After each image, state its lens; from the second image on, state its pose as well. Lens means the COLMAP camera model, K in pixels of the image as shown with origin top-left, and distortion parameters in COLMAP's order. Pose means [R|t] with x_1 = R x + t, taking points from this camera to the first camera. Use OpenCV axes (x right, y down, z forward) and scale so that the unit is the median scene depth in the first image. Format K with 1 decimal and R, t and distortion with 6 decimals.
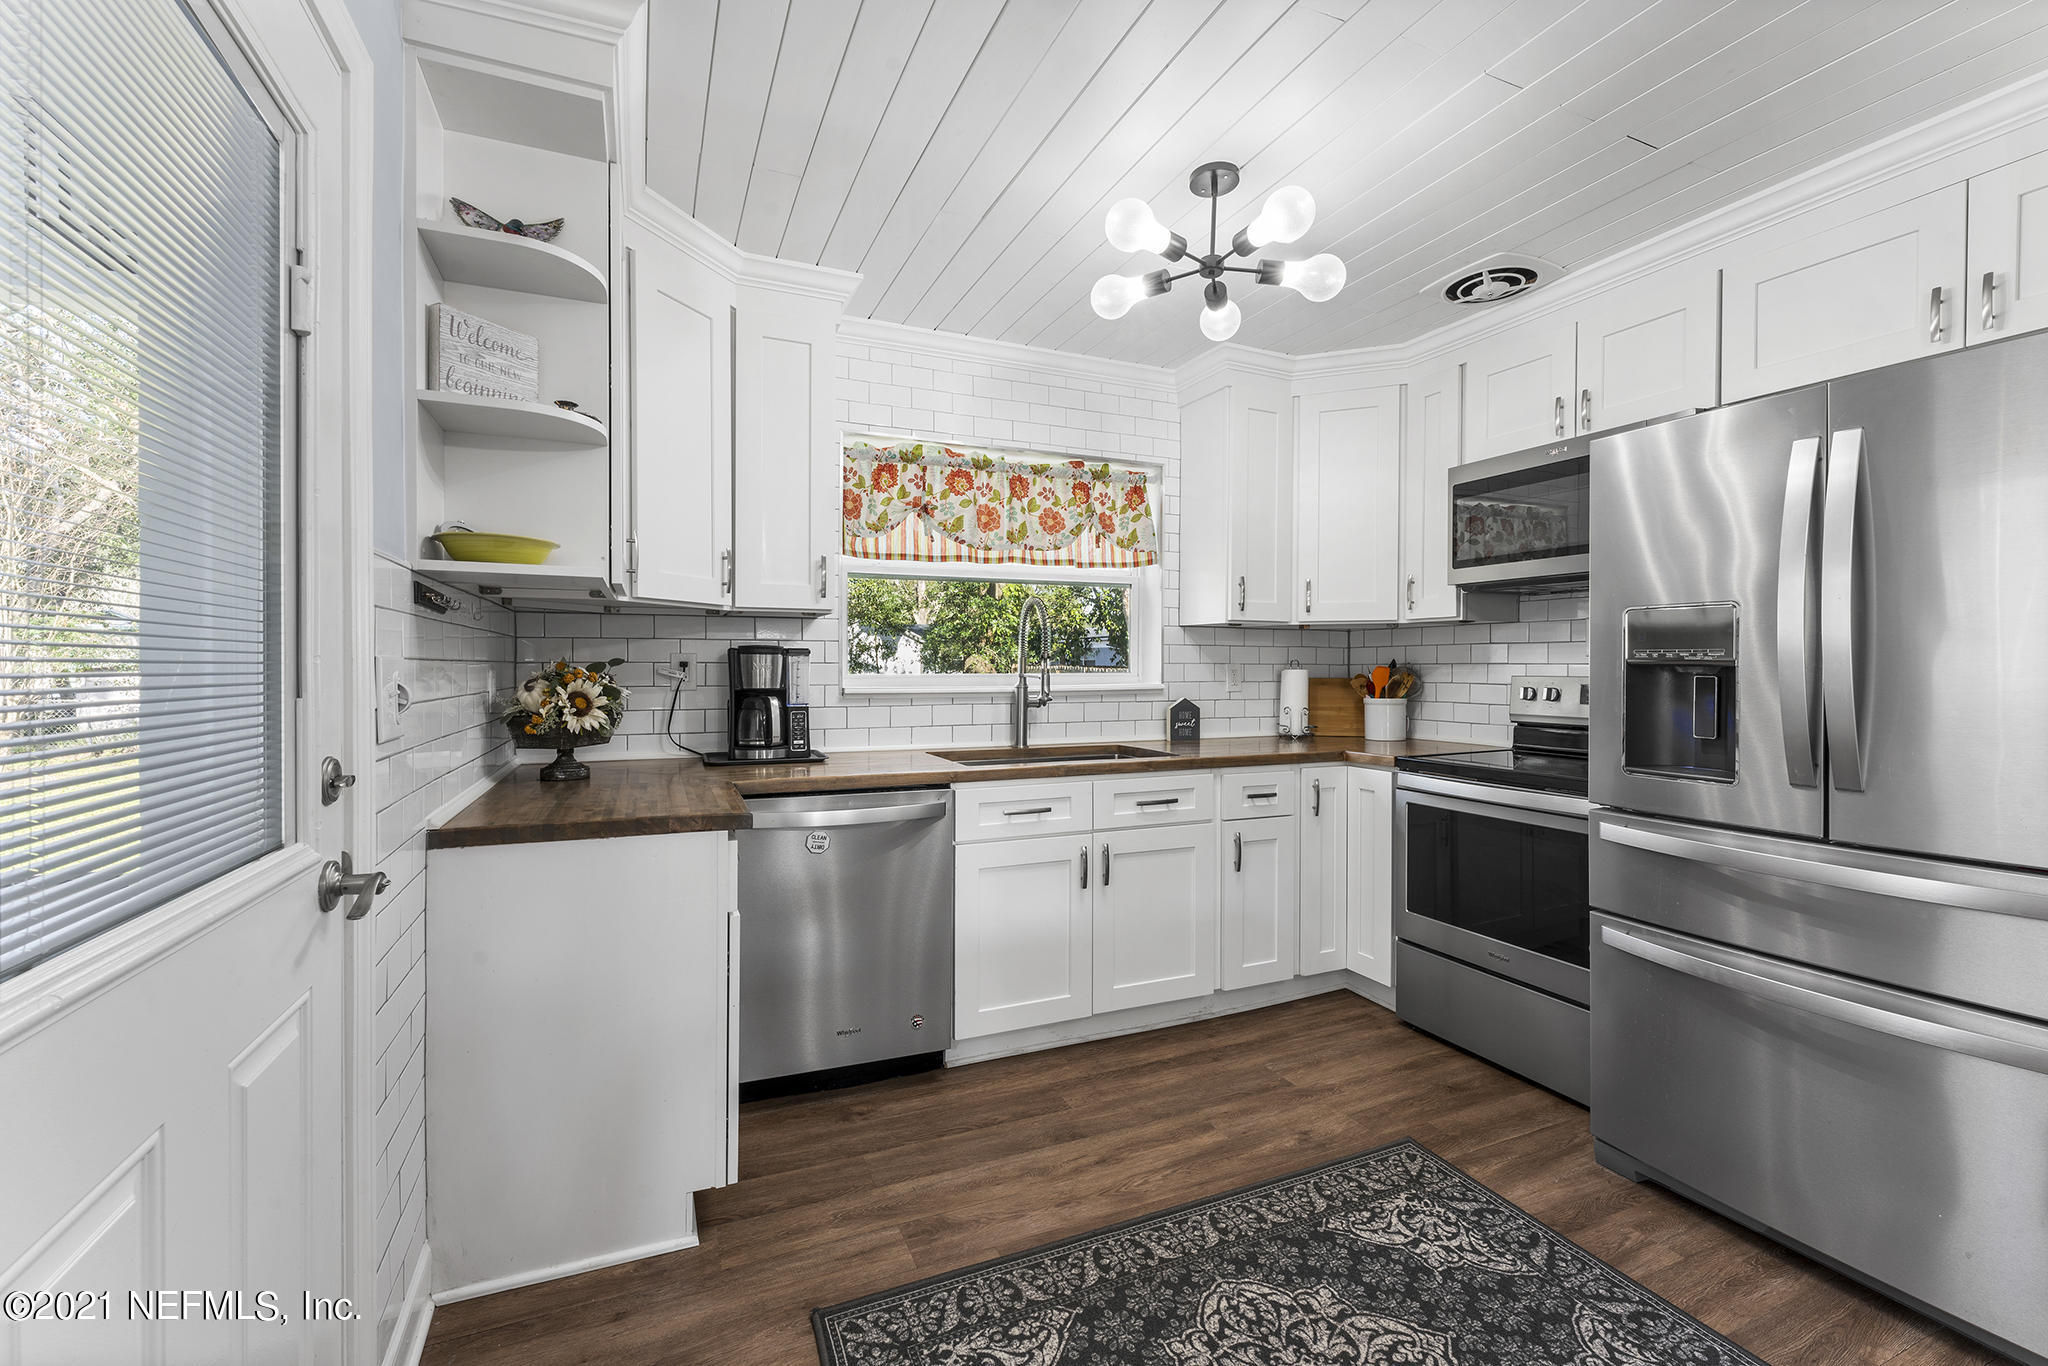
lens RADIAL K [[827.8, 0, 1010.9], [0, 827.8, 680.5], [0, 0, 1]] dist [-0.006144, -0.000515]
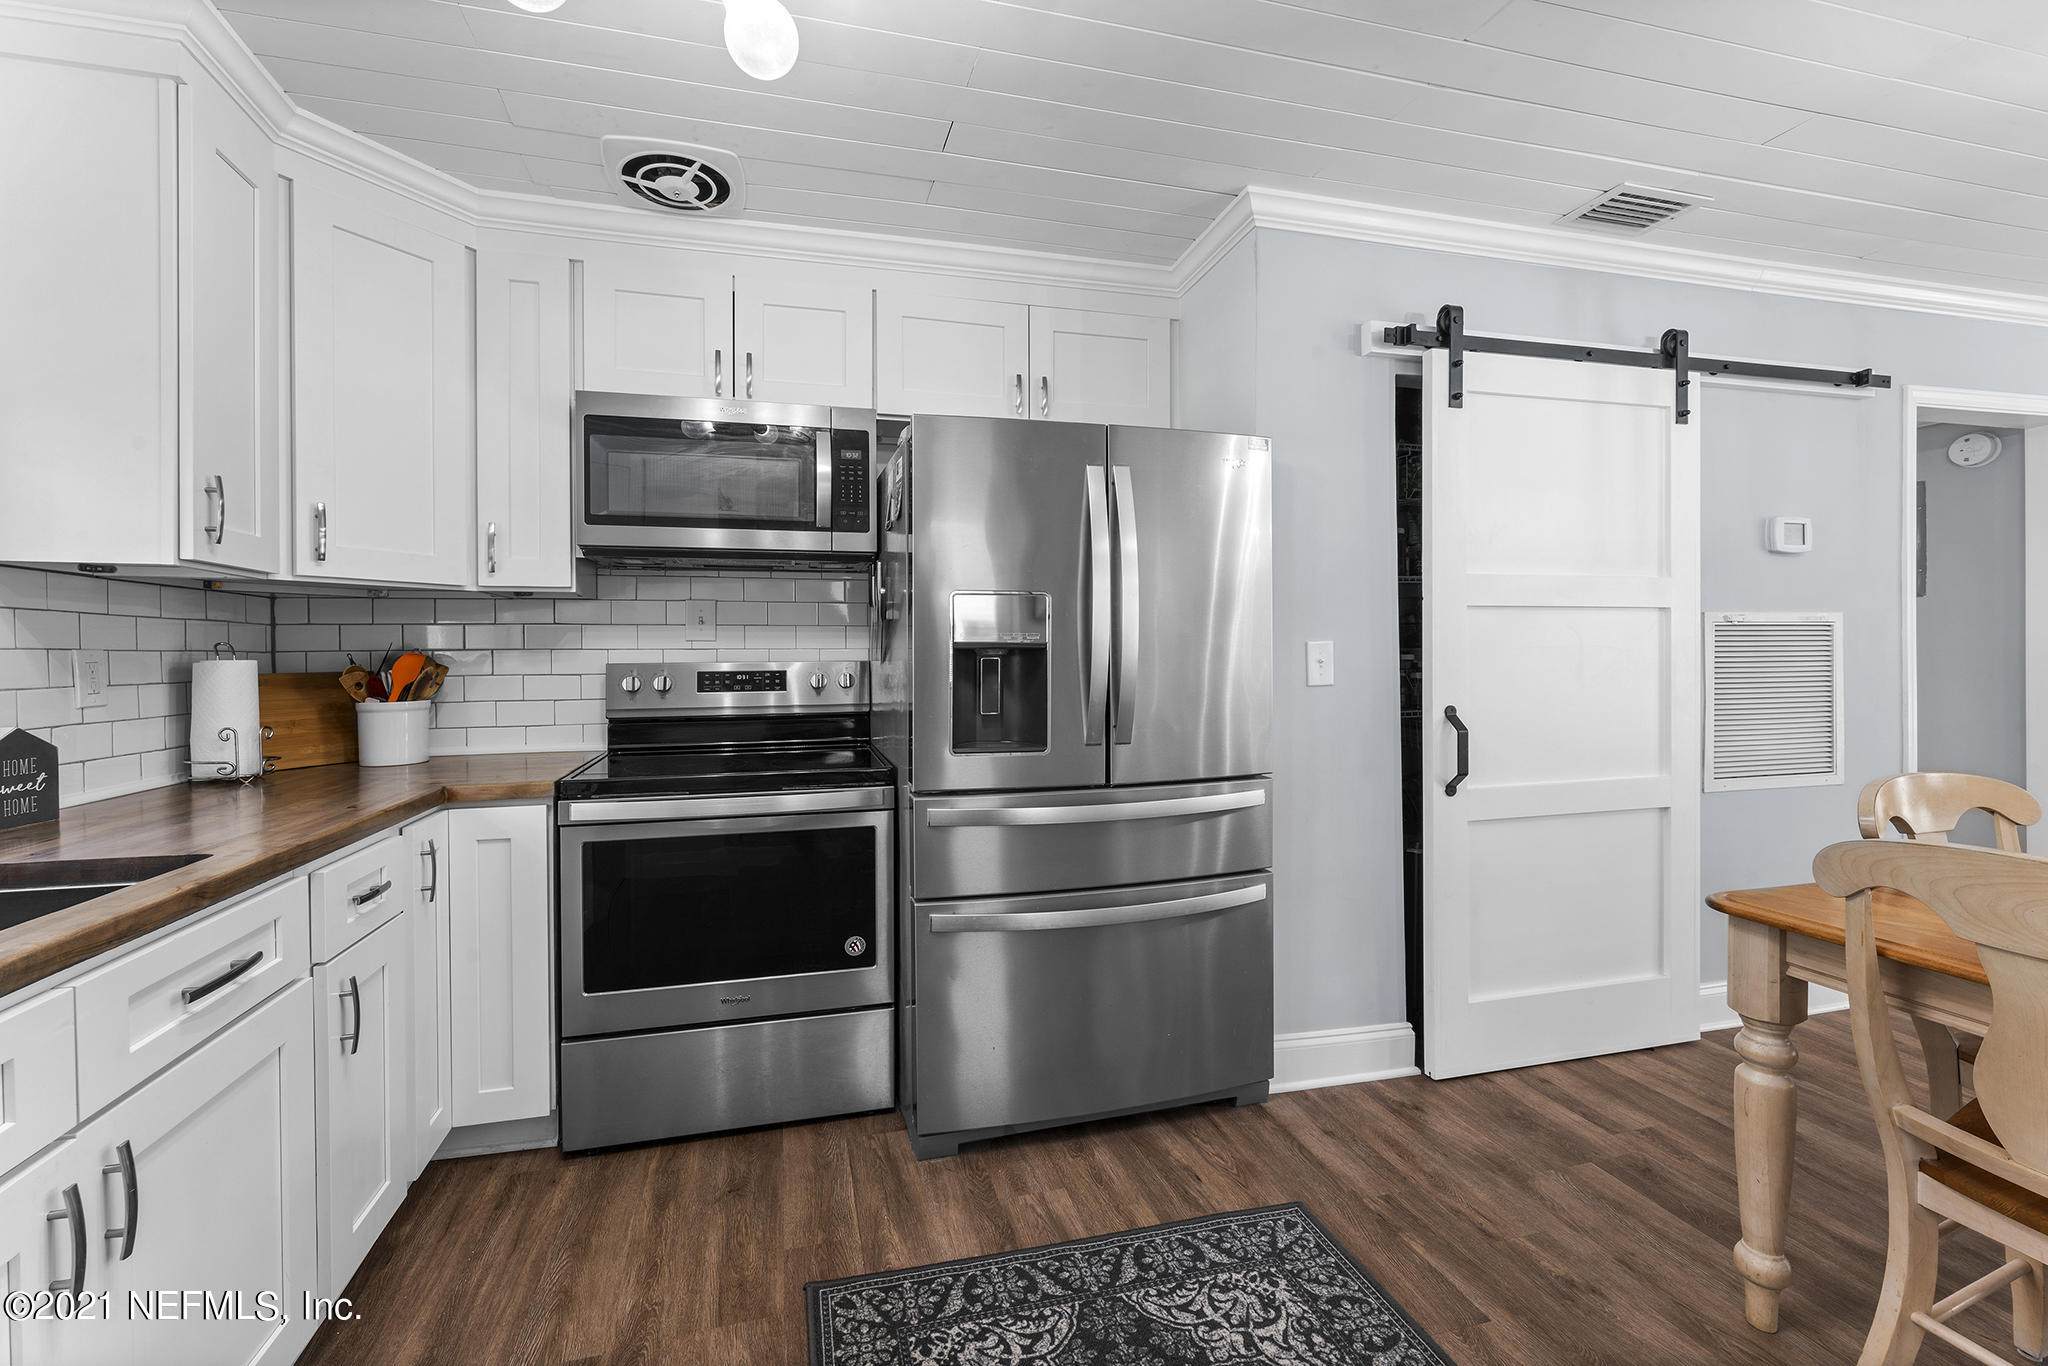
lens RADIAL K [[827.8, 0, 998.5], [0, 827.8, 659.5], [0, 0, 1]] dist [-0.006144, -0.000515]
pose [[0.166760, -0.009839, 0.985948, -0.158954], [0.024112, 0.999692, 0.005898, -0.005679], [-0.985703, 0.022789, 0.166945, 0.516965]]
